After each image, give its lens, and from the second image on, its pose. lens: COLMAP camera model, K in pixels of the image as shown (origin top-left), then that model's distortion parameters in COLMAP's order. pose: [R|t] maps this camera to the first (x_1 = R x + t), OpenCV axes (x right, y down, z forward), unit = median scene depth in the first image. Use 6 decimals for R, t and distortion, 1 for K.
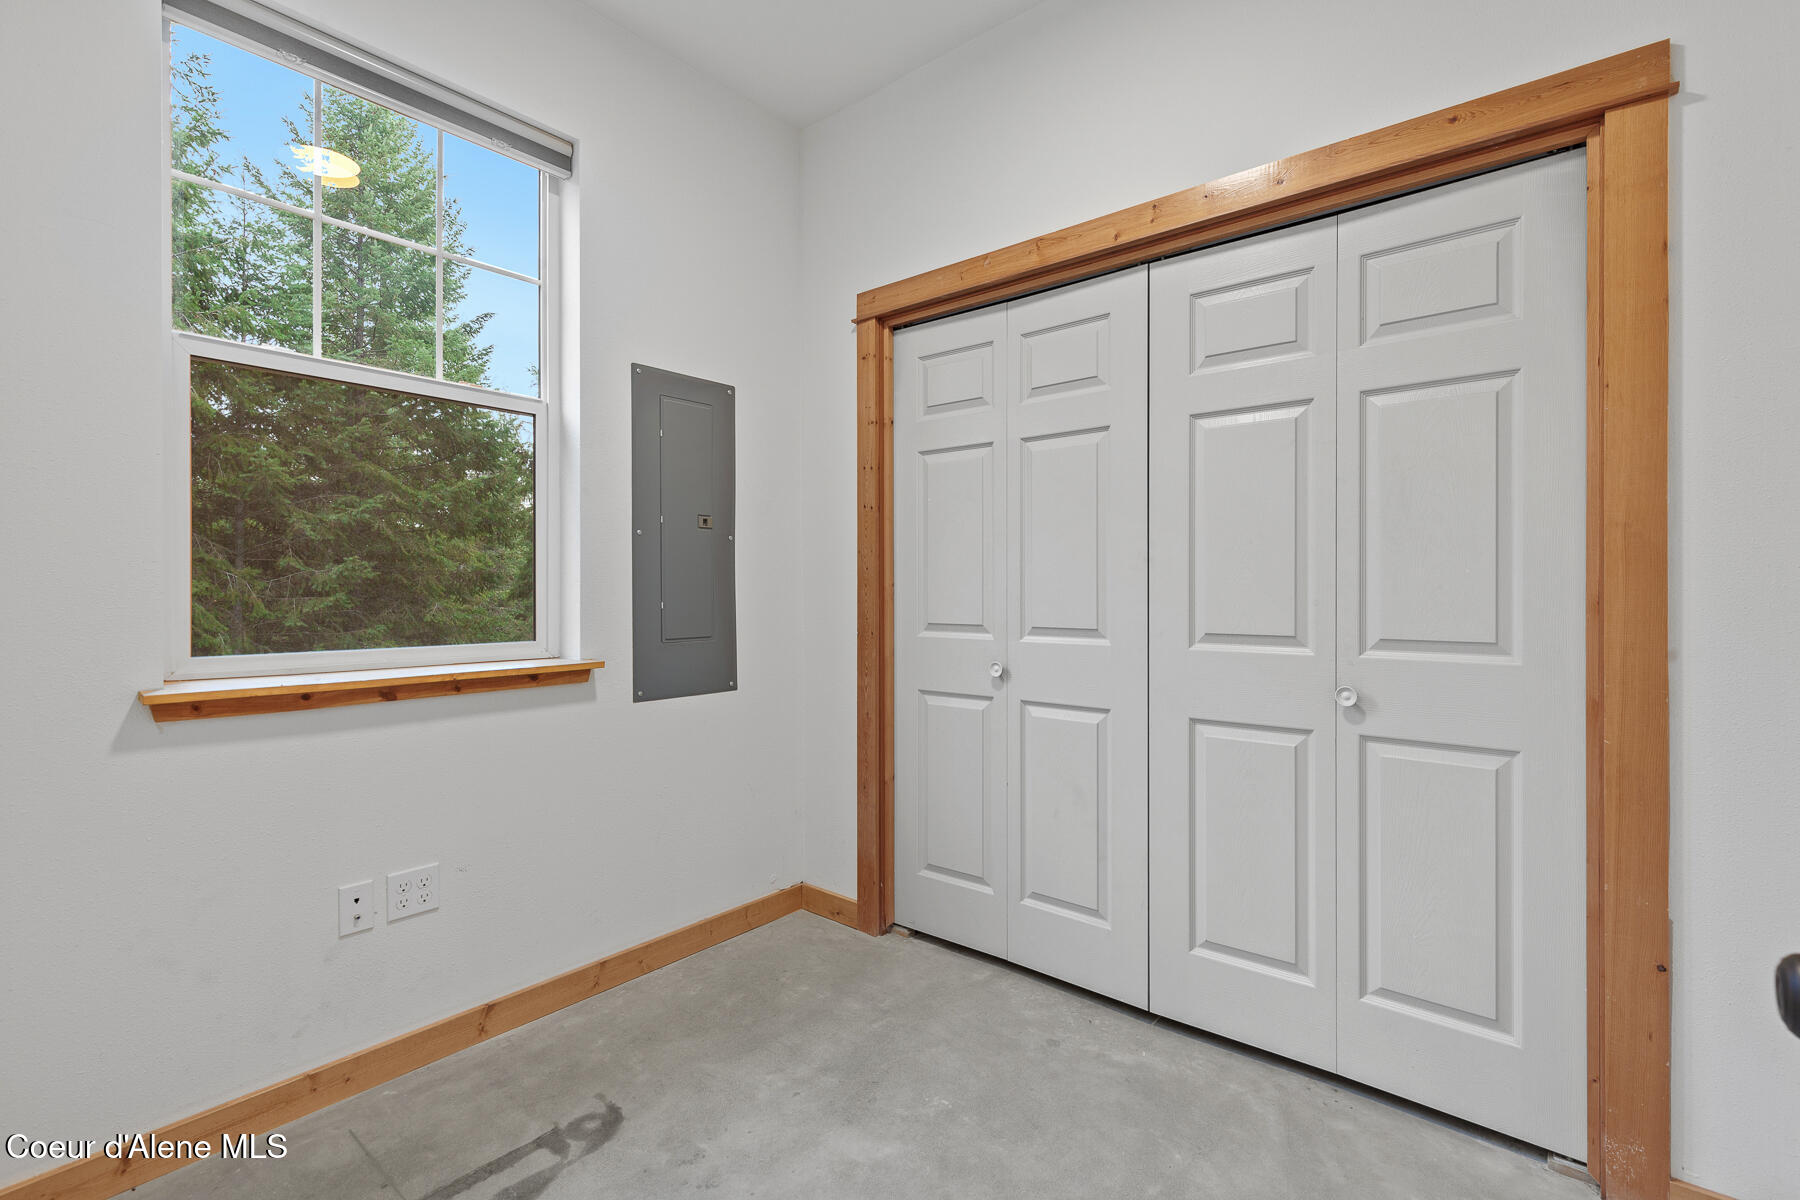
lens RADIAL K [[813.4, 0, 903.7], [0, 813.4, 589.1], [0, 0, 1]] dist [0.004408, 0.000391]
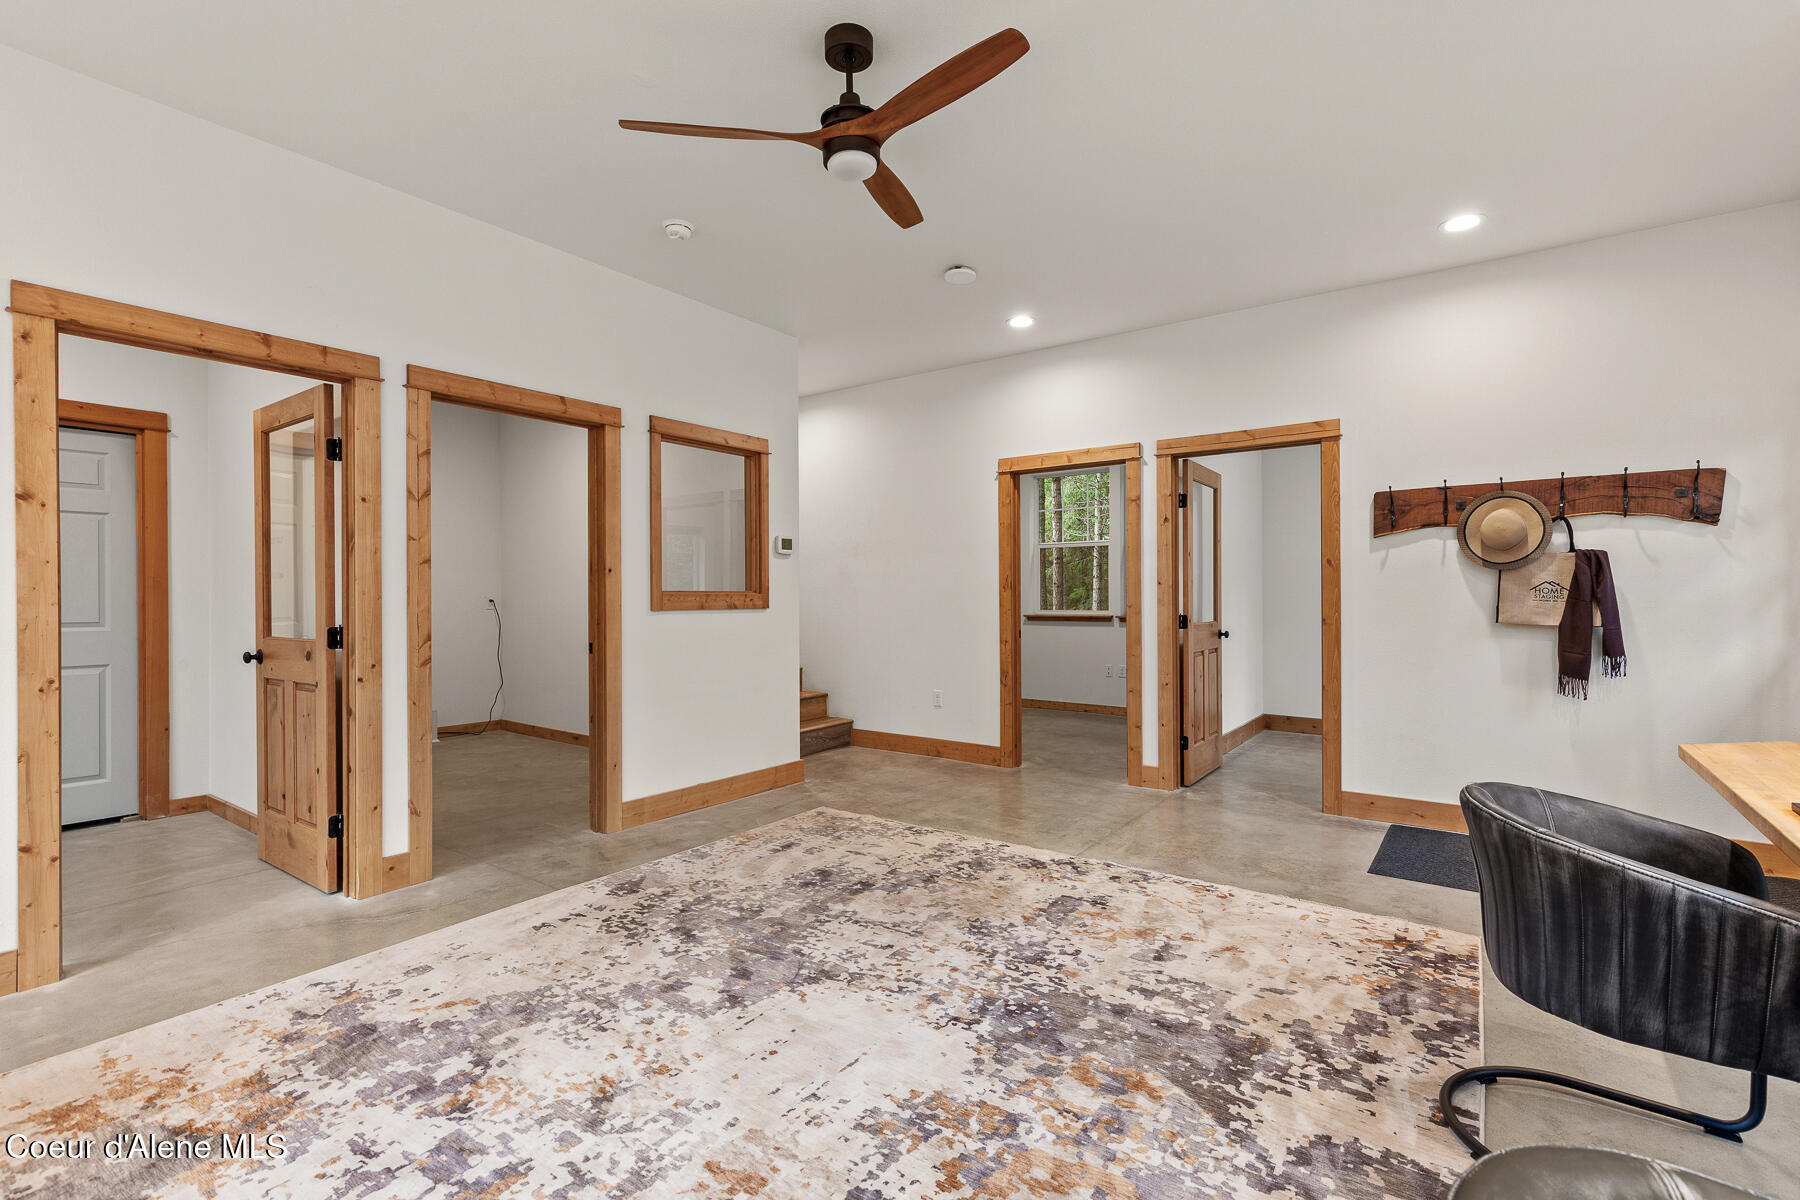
lens RADIAL K [[813.4, 0, 905.0], [0, 813.4, 599.2], [0, 0, 1]] dist [0.004408, 0.000391]
pose [[0.108229, 0.000152, 0.994126, -1.638379], [0.007224, 0.999973, -0.000939, 0.026189], [-0.994100, 0.007283, 0.108225, -1.884200]]
